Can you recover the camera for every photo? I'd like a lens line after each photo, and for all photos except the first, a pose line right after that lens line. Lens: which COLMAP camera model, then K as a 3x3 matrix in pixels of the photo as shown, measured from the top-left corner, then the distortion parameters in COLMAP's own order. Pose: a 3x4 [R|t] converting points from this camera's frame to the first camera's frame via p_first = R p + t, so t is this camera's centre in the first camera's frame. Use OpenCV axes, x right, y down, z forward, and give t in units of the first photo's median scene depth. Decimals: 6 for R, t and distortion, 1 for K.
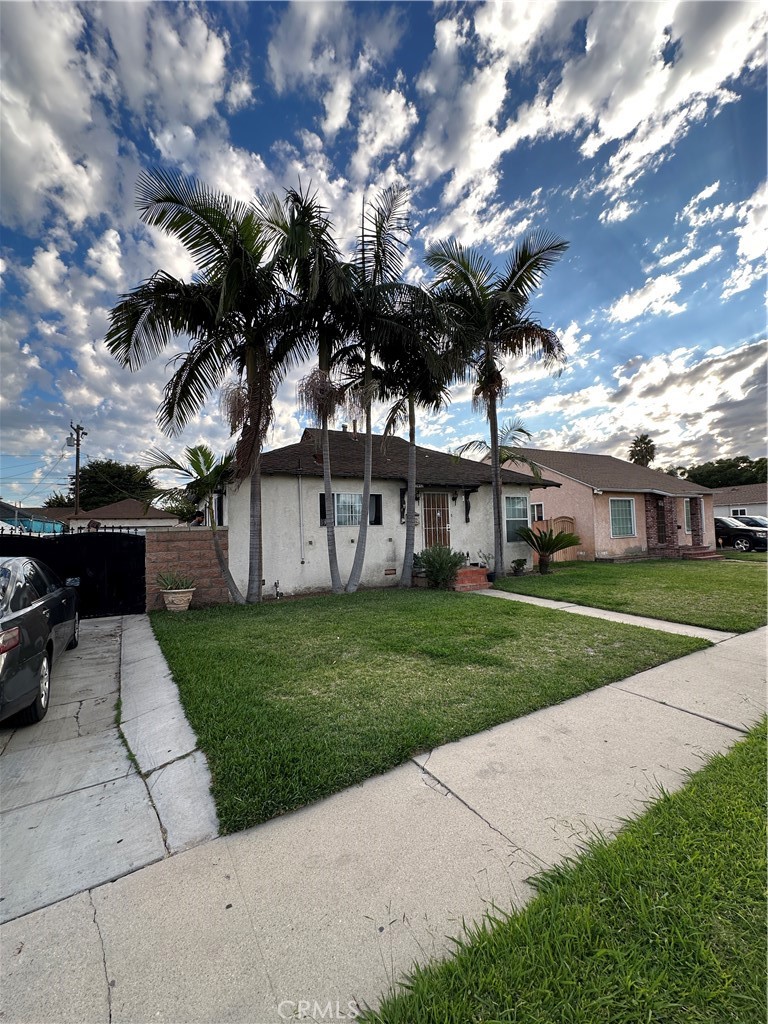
lens RADIAL K [[408.6, 0, 378.2], [0, 408.6, 515.9], [0, 0, 1]] dist [-0.000829, 0.000370]
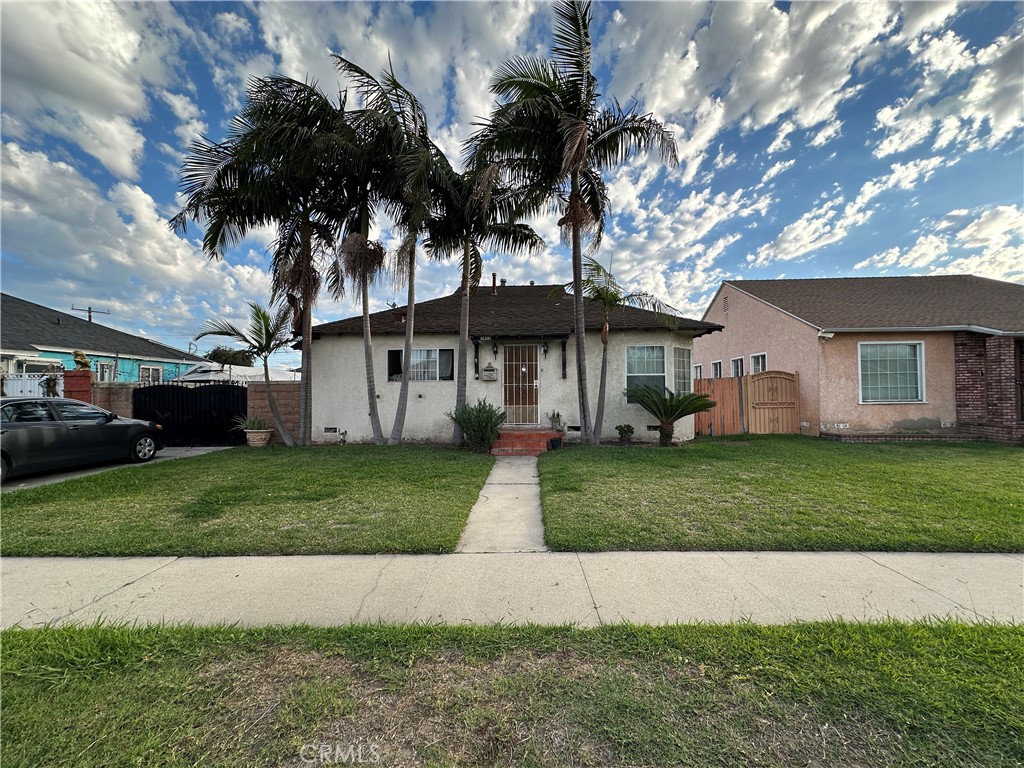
lens RADIAL K [[408.6, 0, 510.3], [0, 408.6, 389.2], [0, 0, 1]] dist [-0.000829, 0.000370]
pose [[0.865212, 0.016909, -0.501121, 0.618644], [0.003405, 0.999210, 0.039596, 0.004703], [0.501395, -0.035965, 0.864471, 0.227492]]
